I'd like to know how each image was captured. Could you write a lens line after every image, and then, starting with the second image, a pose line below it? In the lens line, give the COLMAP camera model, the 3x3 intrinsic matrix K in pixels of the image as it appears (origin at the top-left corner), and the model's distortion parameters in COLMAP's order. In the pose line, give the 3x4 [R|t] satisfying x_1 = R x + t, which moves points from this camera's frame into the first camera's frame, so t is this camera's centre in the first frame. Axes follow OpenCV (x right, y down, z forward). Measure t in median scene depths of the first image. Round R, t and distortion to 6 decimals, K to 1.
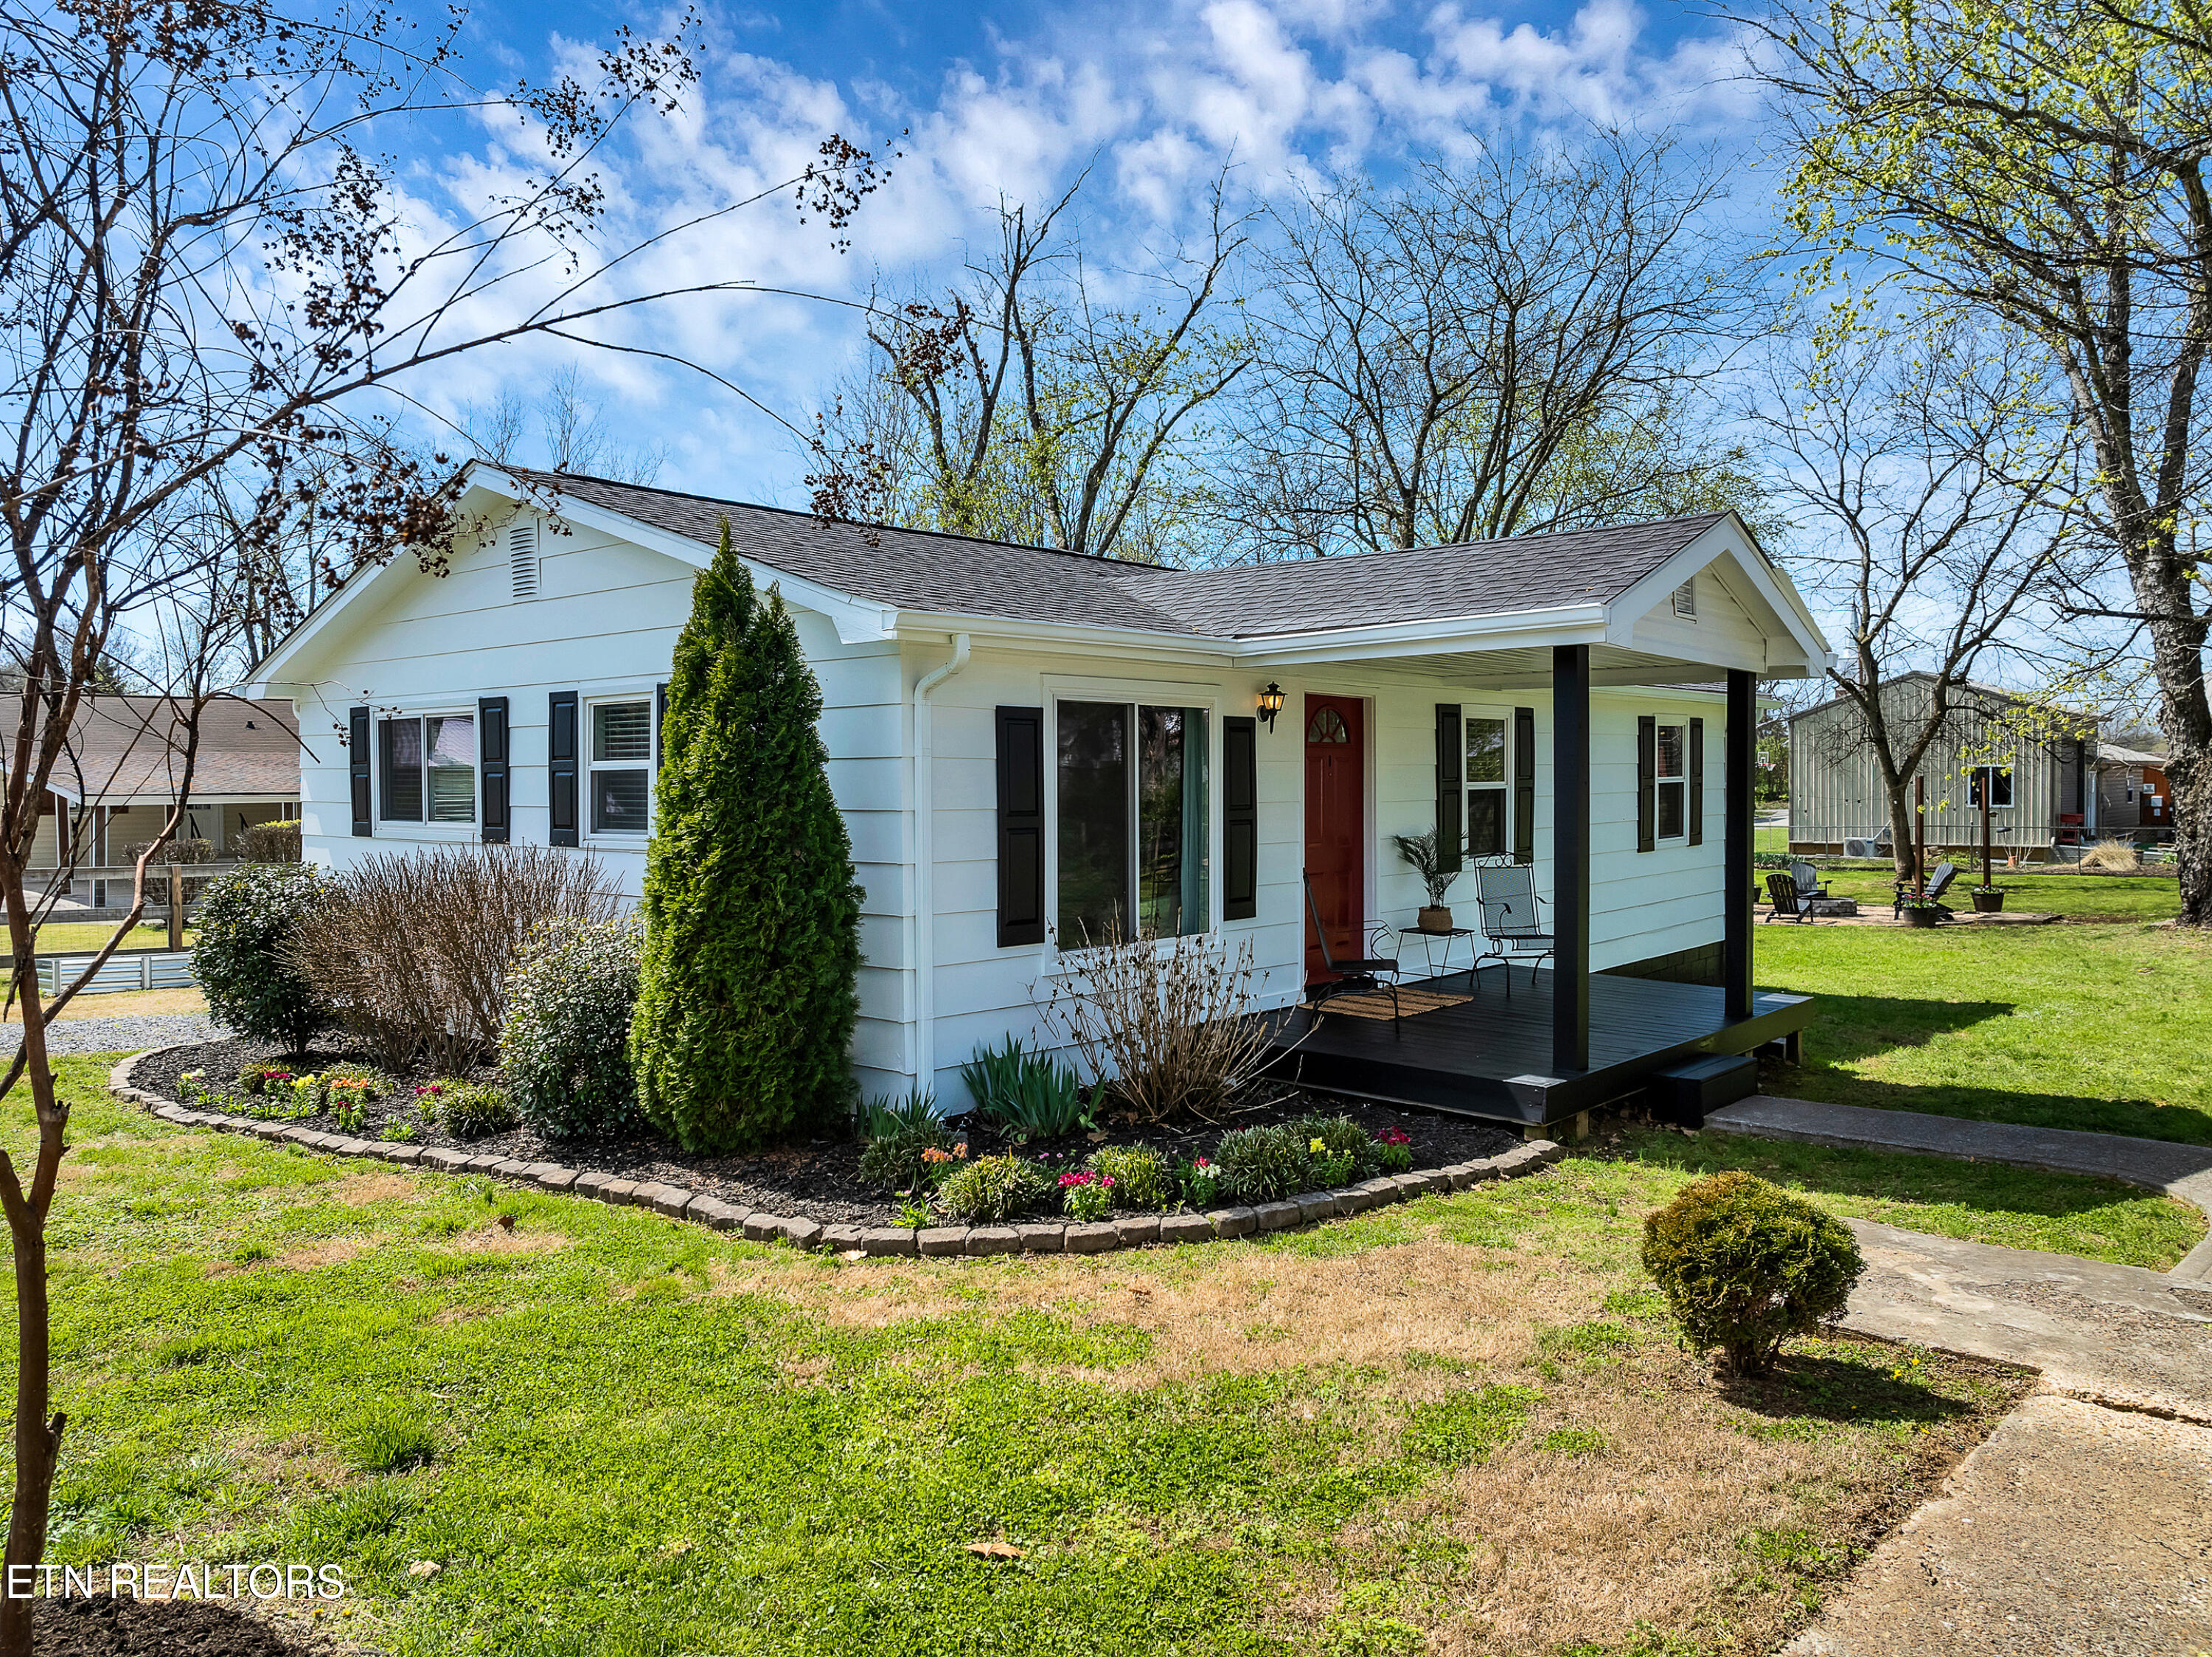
lens RADIAL K [[1580.4, 0, 1130.4], [0, 1580.4, 836.6], [0, 0, 1]] dist [-0.040299, 0.011649]
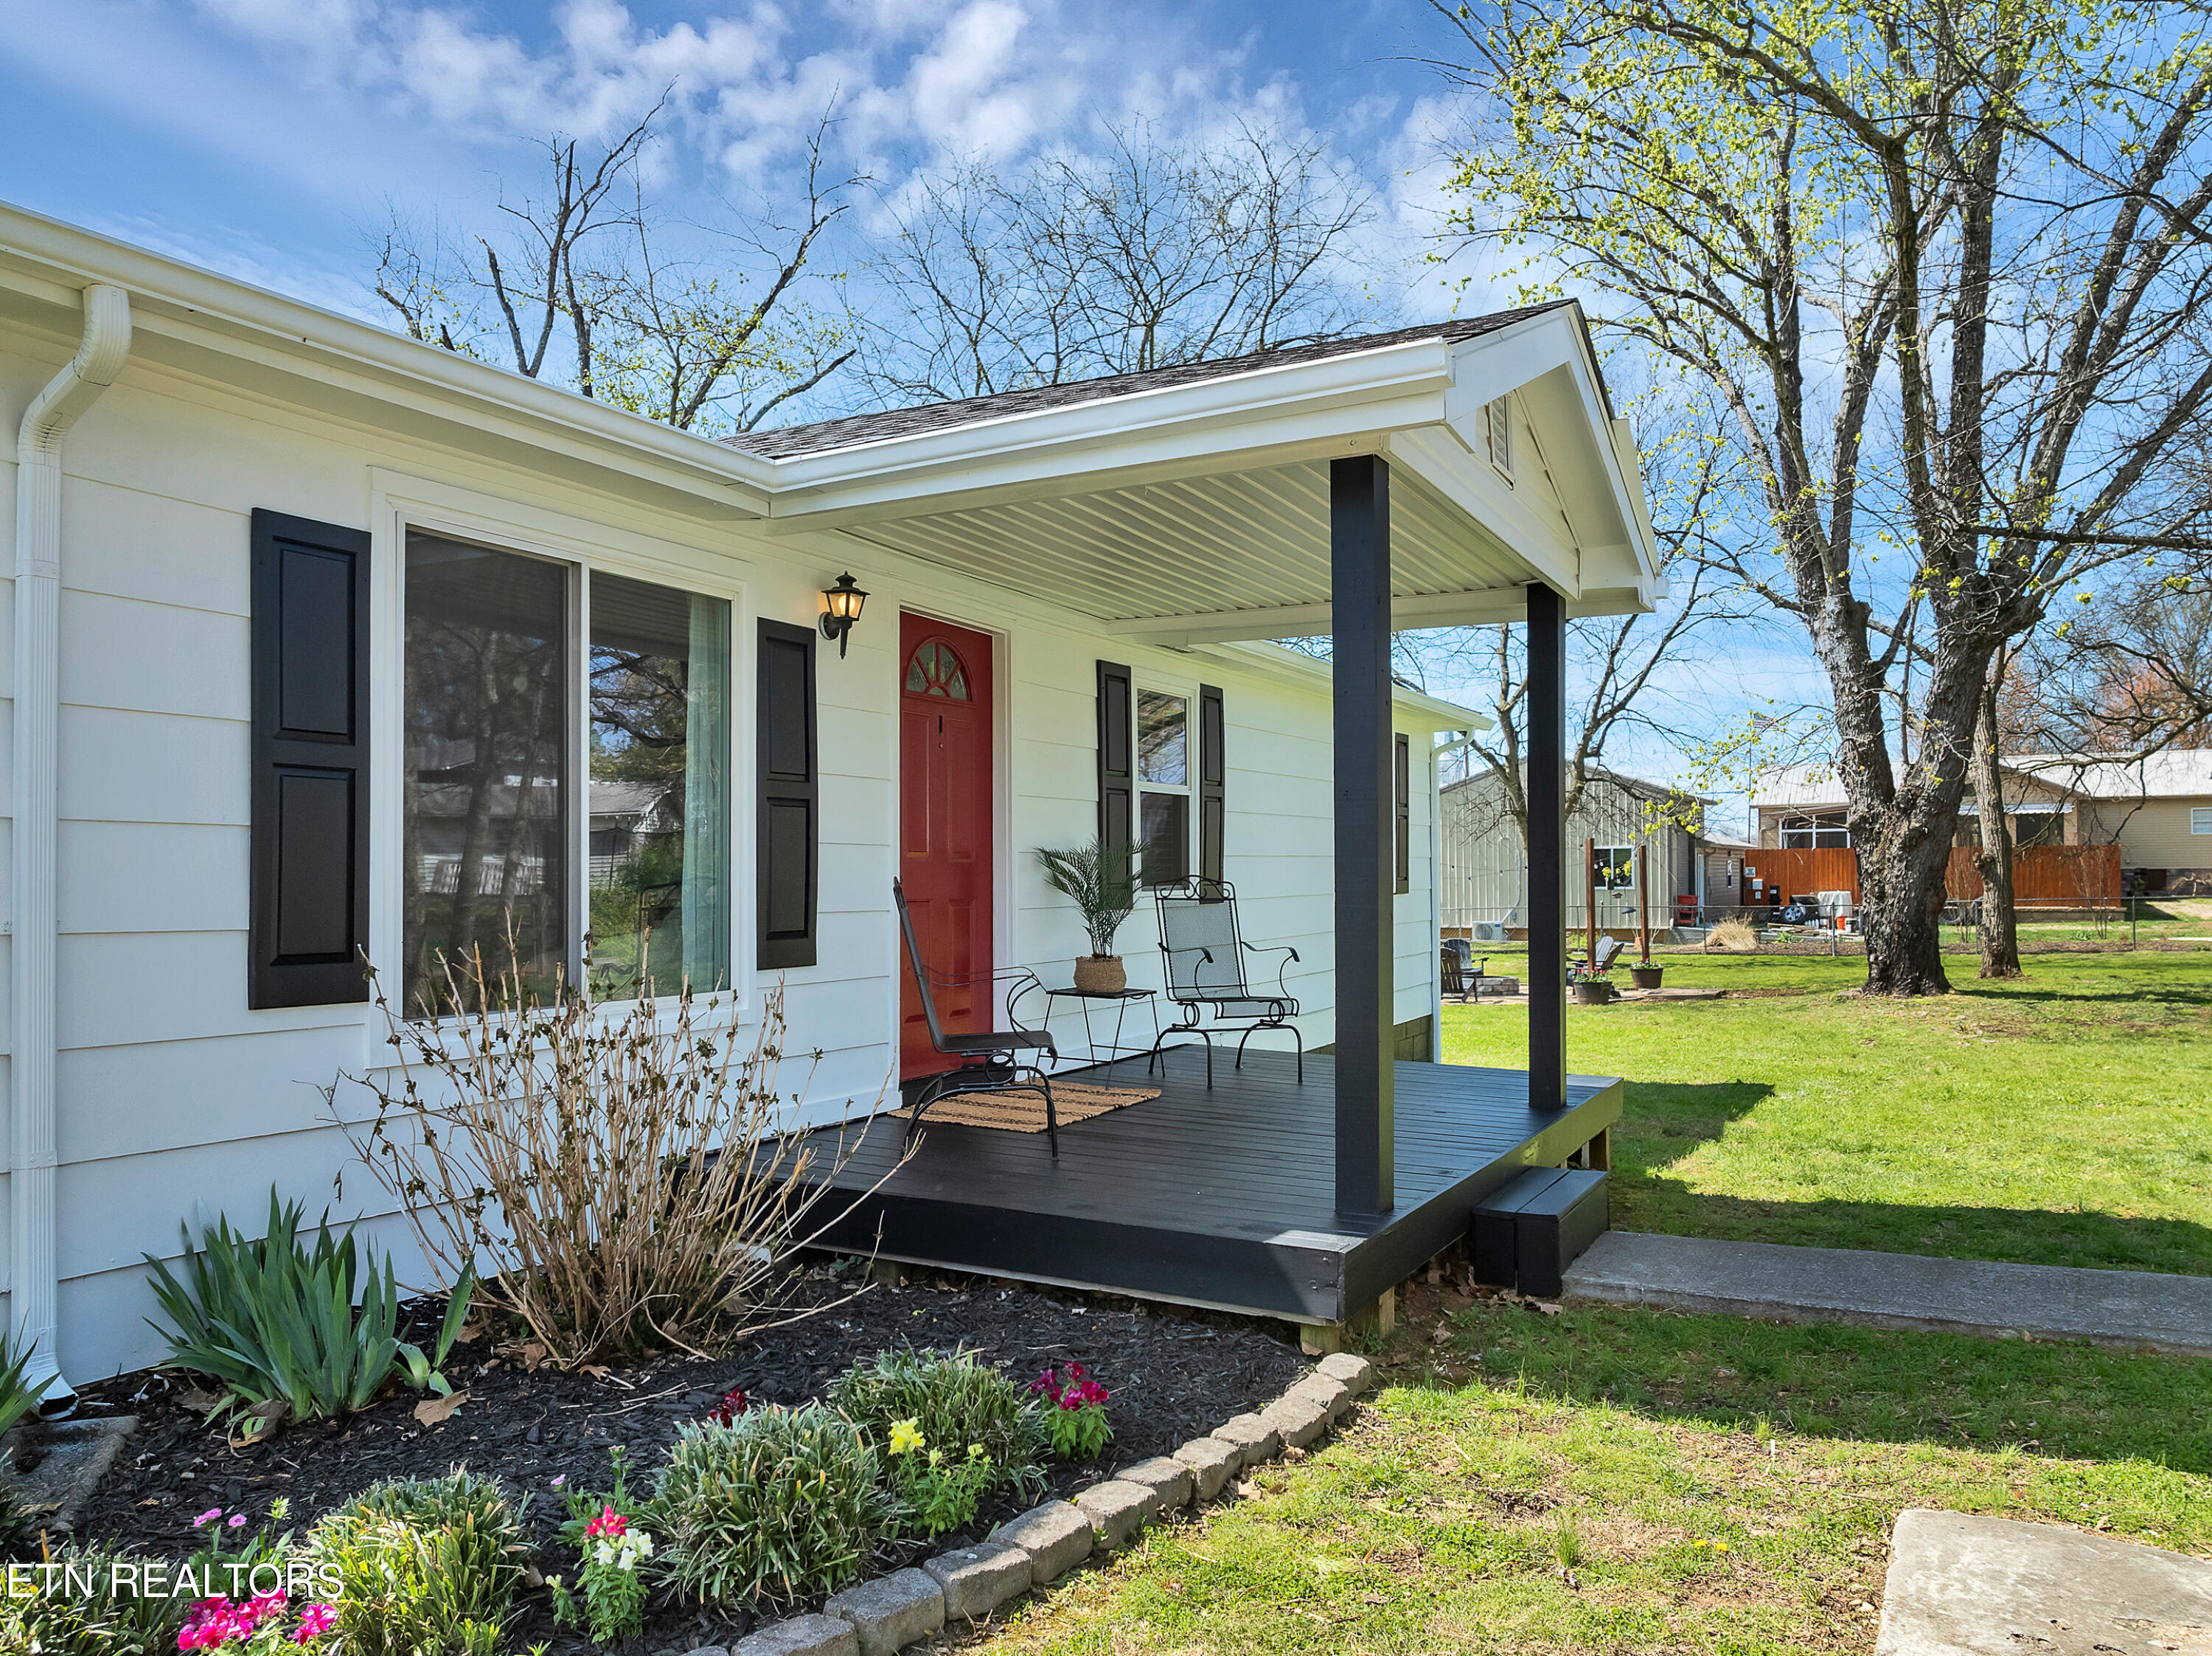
lens RADIAL K [[1580.3, 0, 1130.4], [0, 1580.3, 836.1], [0, 0, 1]] dist [-0.040299, 0.011649]
pose [[0.970718, 0.009226, 0.240045, 0.047612], [0.006810, 0.997804, -0.065890, 0.039082], [-0.240125, 0.065596, 0.968523, 0.362195]]
